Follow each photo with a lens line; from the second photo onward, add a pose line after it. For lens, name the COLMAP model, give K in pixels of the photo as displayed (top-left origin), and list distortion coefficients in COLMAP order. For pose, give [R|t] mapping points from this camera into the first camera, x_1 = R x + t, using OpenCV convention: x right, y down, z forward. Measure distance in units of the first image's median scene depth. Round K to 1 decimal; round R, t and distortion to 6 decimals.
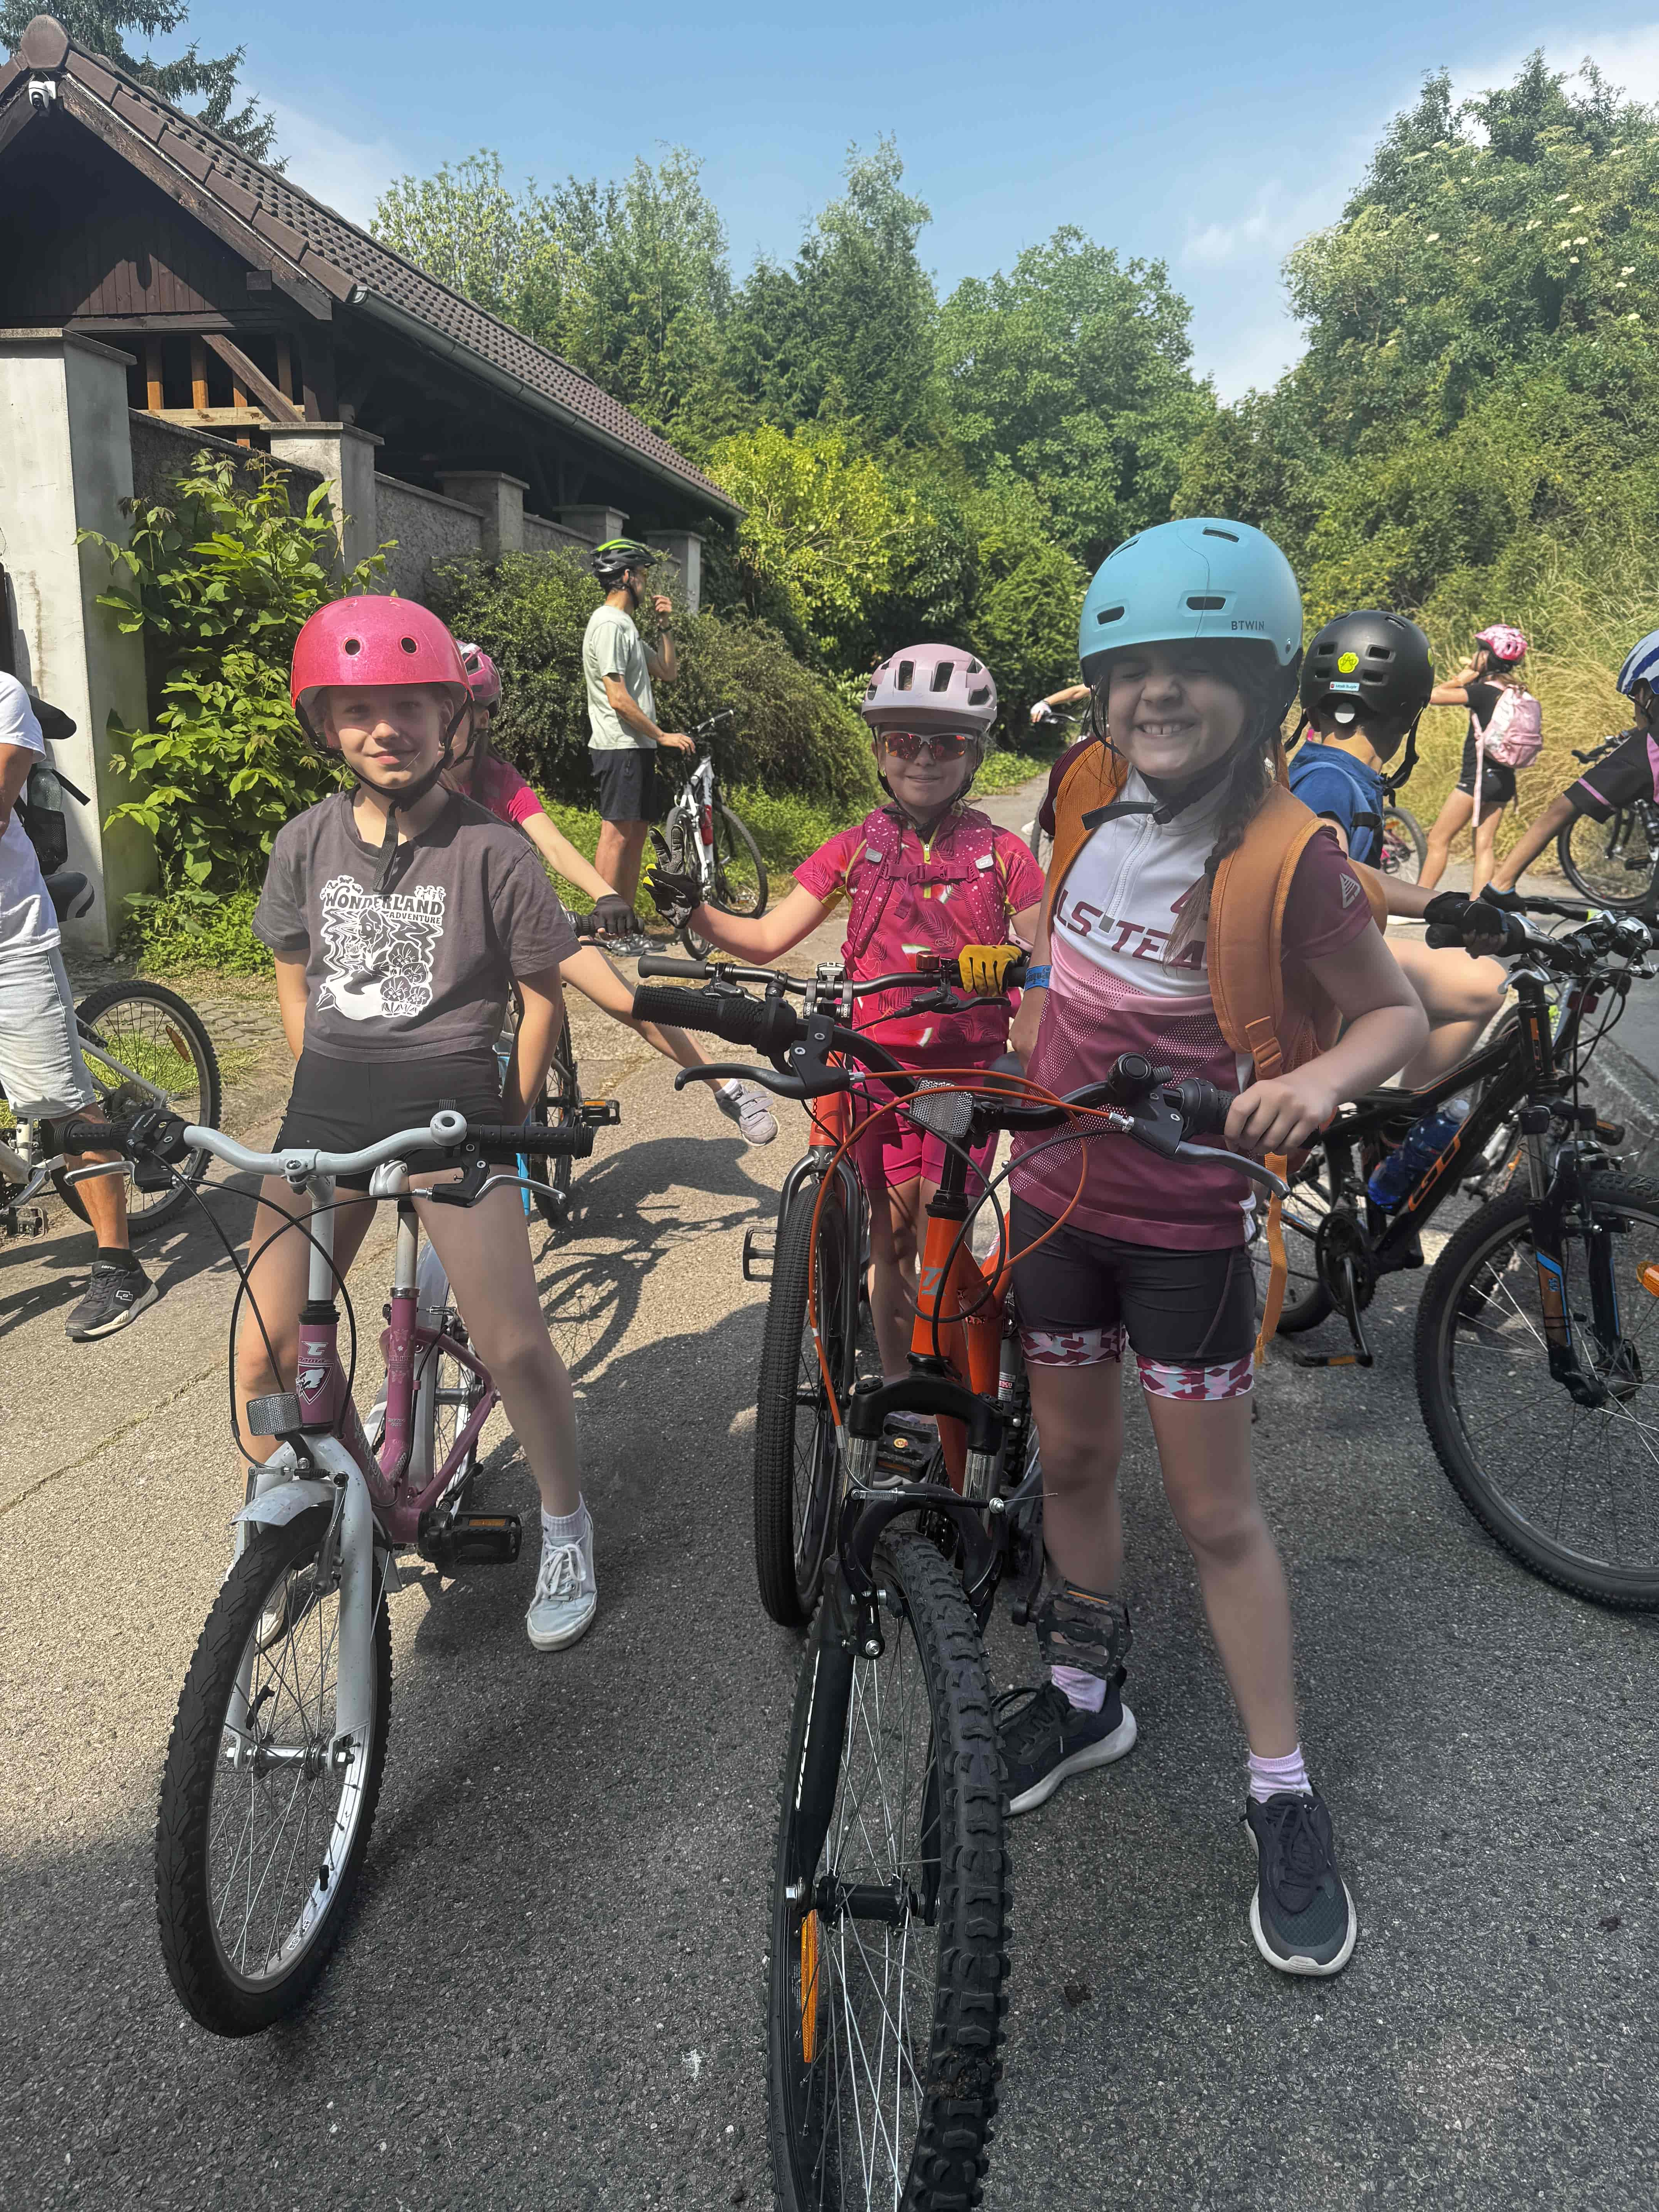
lens RADIAL K [[1610.2, 0, 872.4], [0, 1610.2, 1093.0], [0, 0, 1]] dist [0.027626, -0.020614]
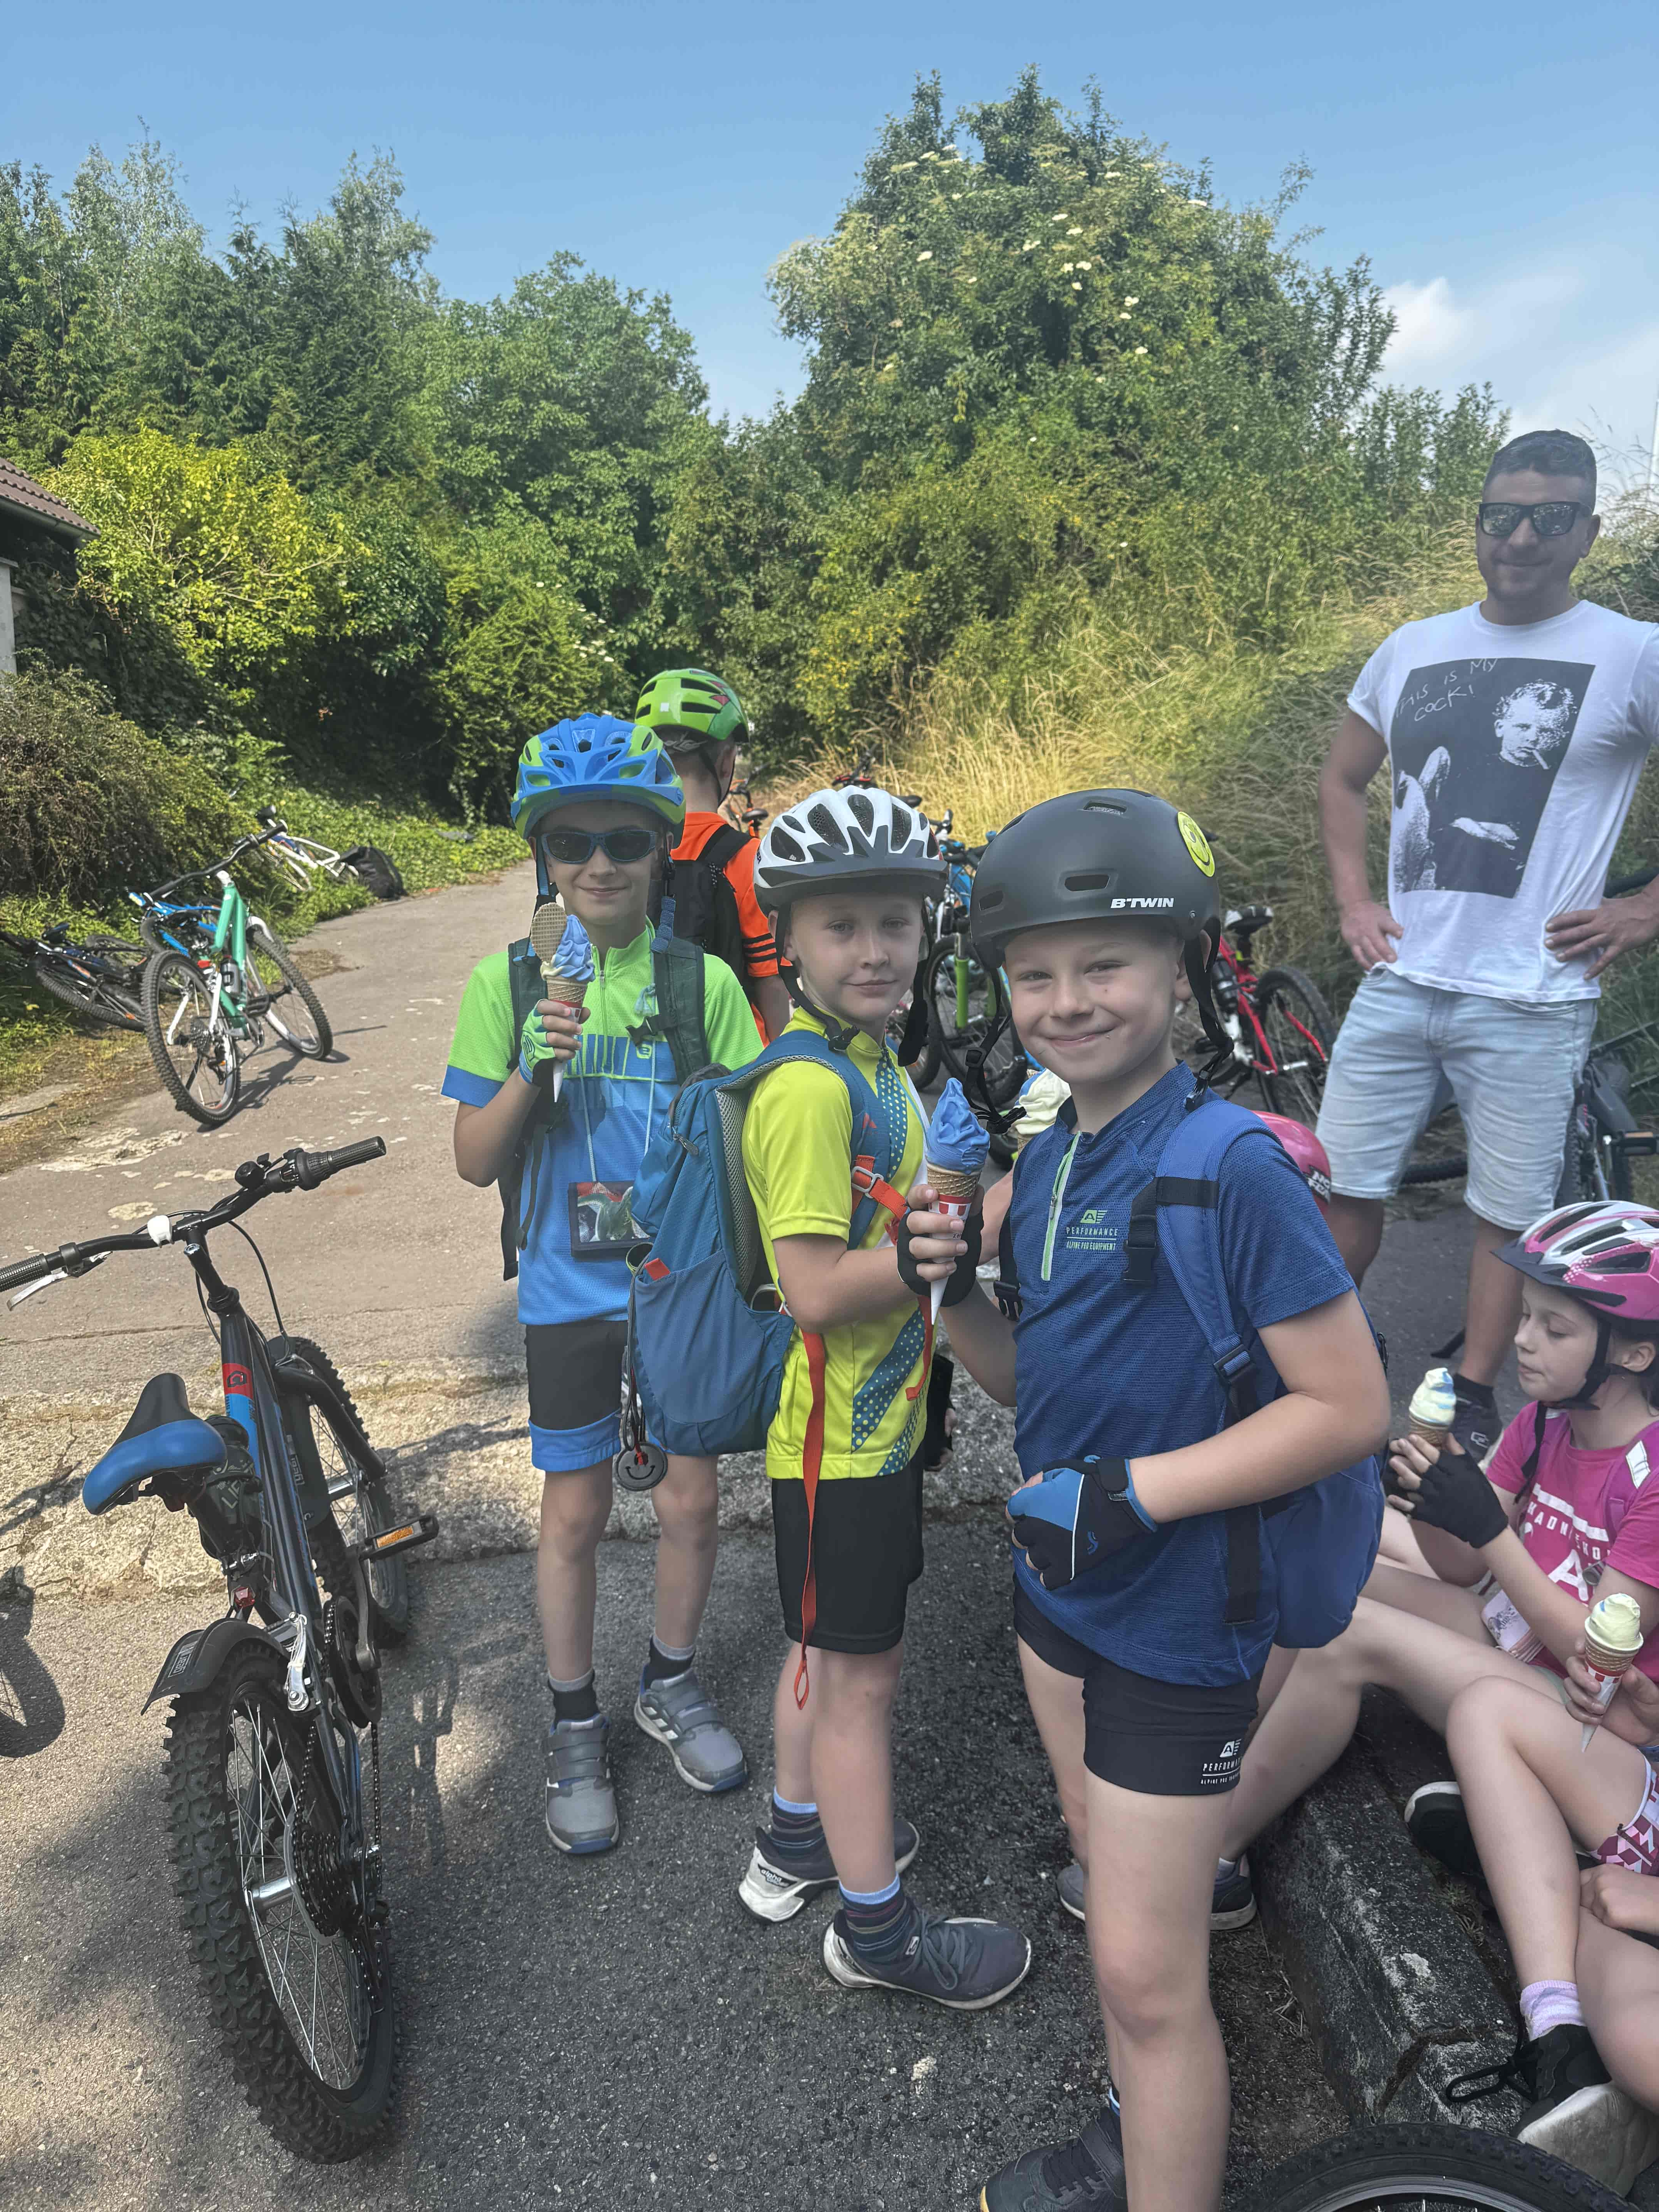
lens RADIAL K [[1610.2, 0, 841.7], [0, 1610.2, 1105.8], [0, 0, 1]] dist [0.027626, -0.020614]
pose [[0.971072, -0.056074, 0.232110, 0.062737], [0.060938, 0.998046, -0.013831, -0.044879], [-0.230881, 0.027575, 0.972591, 0.145168]]
